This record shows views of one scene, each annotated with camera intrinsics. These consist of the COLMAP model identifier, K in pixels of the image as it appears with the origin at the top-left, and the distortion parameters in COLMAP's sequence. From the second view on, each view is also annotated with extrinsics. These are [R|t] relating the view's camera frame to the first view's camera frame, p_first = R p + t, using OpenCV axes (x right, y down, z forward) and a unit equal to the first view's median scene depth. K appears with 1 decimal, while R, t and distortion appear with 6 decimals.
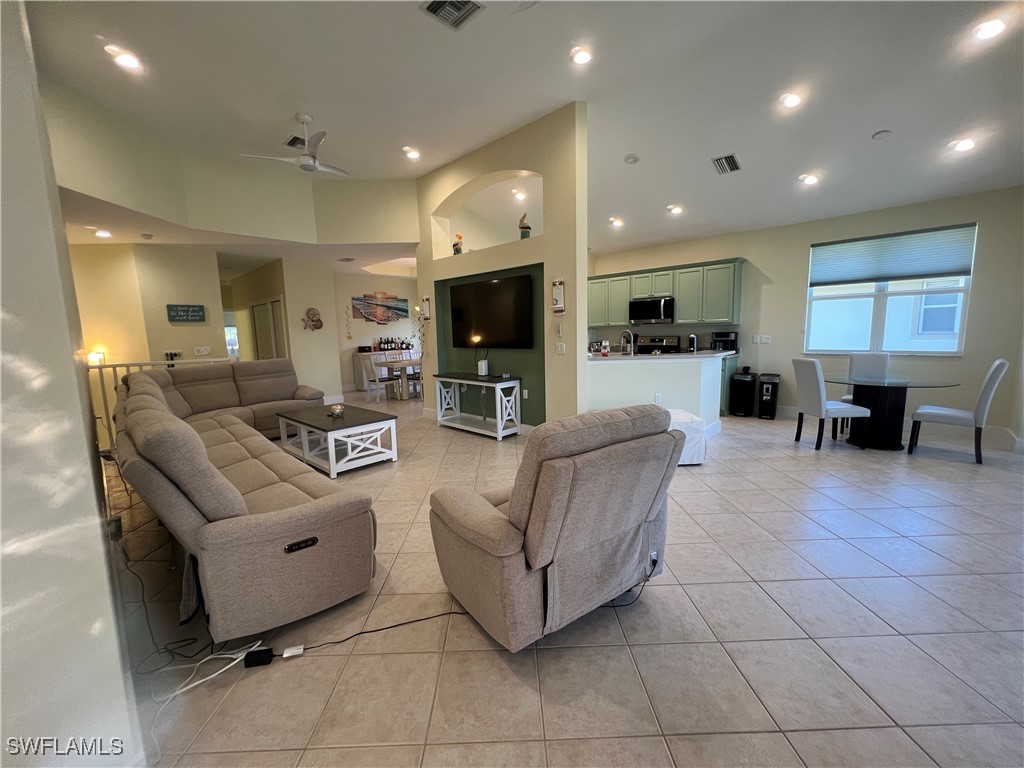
lens RADIAL K [[411.9, 0, 511.1], [0, 411.9, 383.2], [0, 0, 1]] dist [-0.000373, 0.000644]
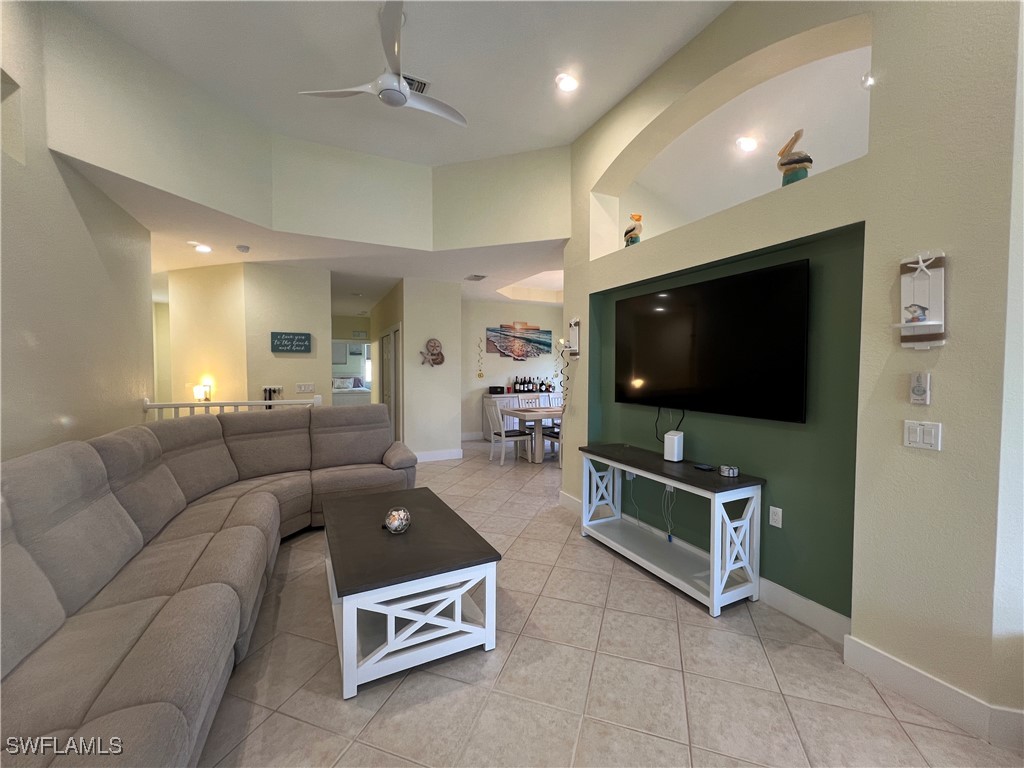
lens RADIAL K [[408.3, 0, 511.3], [0, 408.3, 382.8], [0, 0, 1]] dist [-0.000899, 0.000420]
pose [[0.939497, 0.040984, -0.340095, -0.079389], [-0.071466, 0.994421, -0.077587, -0.055884], [0.335018, 0.097198, 0.937185, 0.380328]]
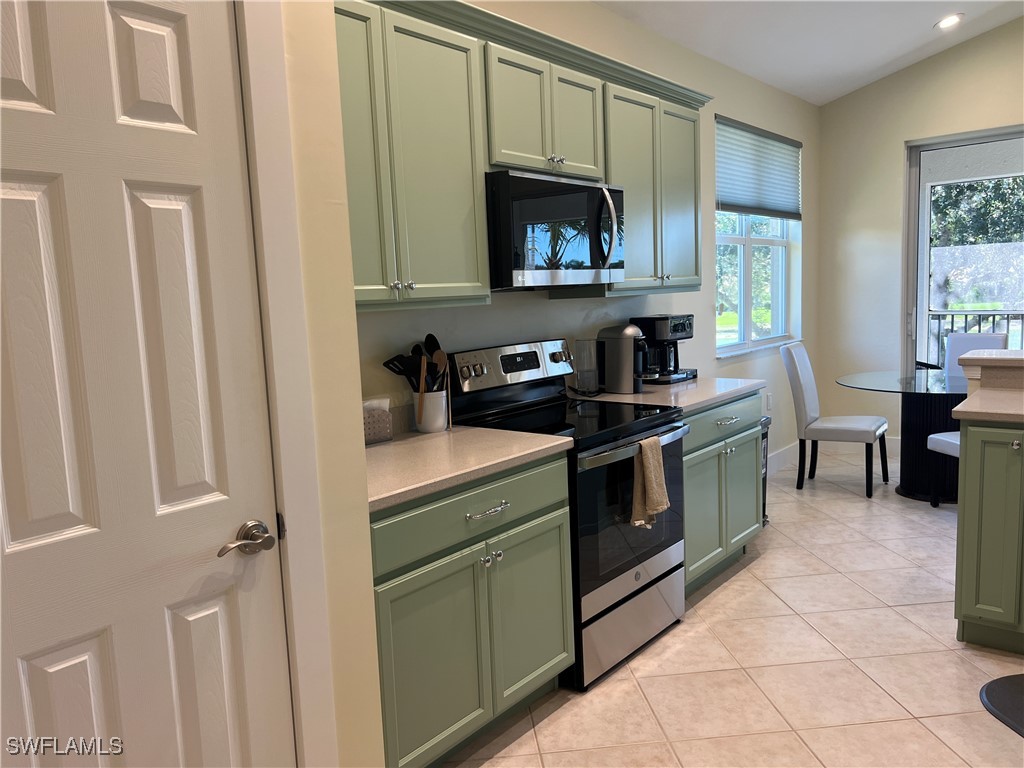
lens RADIAL K [[778.5, 0, 514.3], [0, 778.5, 385.3], [0, 0, 1]] dist [0.091270, -0.092841]
pose [[-0.086522, -0.088977, 0.992269, -0.107245], [0.170979, 0.979900, 0.102776, -0.155847], [-0.981468, 0.178550, -0.069570, 1.178271]]
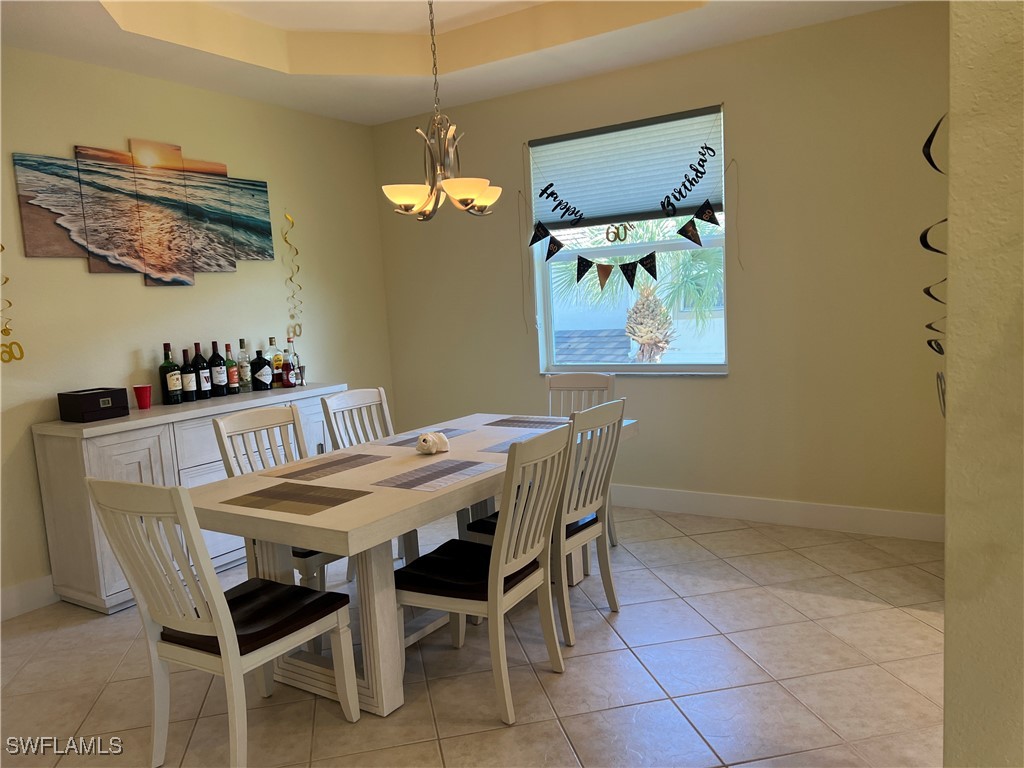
lens RADIAL K [[778.5, 0, 514.3], [0, 778.5, 385.3], [0, 0, 1]] dist [0.091270, -0.092841]
pose [[0.980211, -0.052942, 0.190745, -0.343957], [0.057461, 0.998181, -0.018233, -0.112739], [-0.189432, 0.028833, 0.981470, 0.875516]]
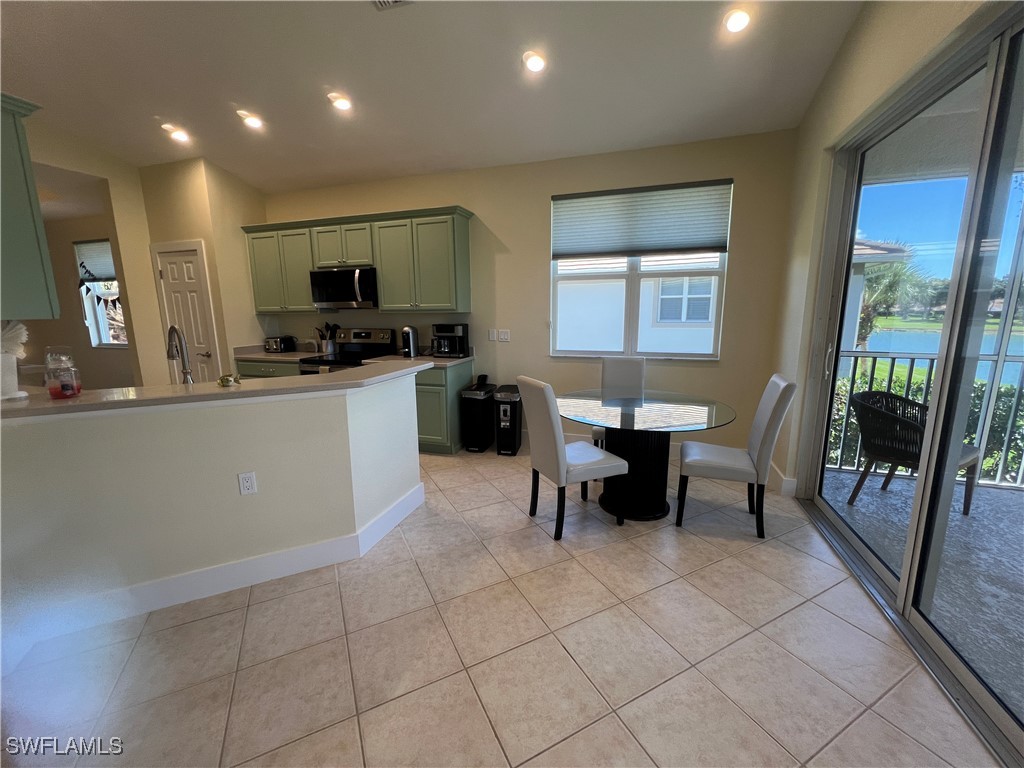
lens RADIAL K [[408.3, 0, 511.3], [0, 408.3, 382.8], [0, 0, 1]] dist [-0.000899, 0.000420]
pose [[0.899150, -0.061021, 0.433365, 0.319481], [0.042639, 0.997735, 0.052021, -0.060631], [-0.435558, -0.028296, 0.899716, 0.369882]]
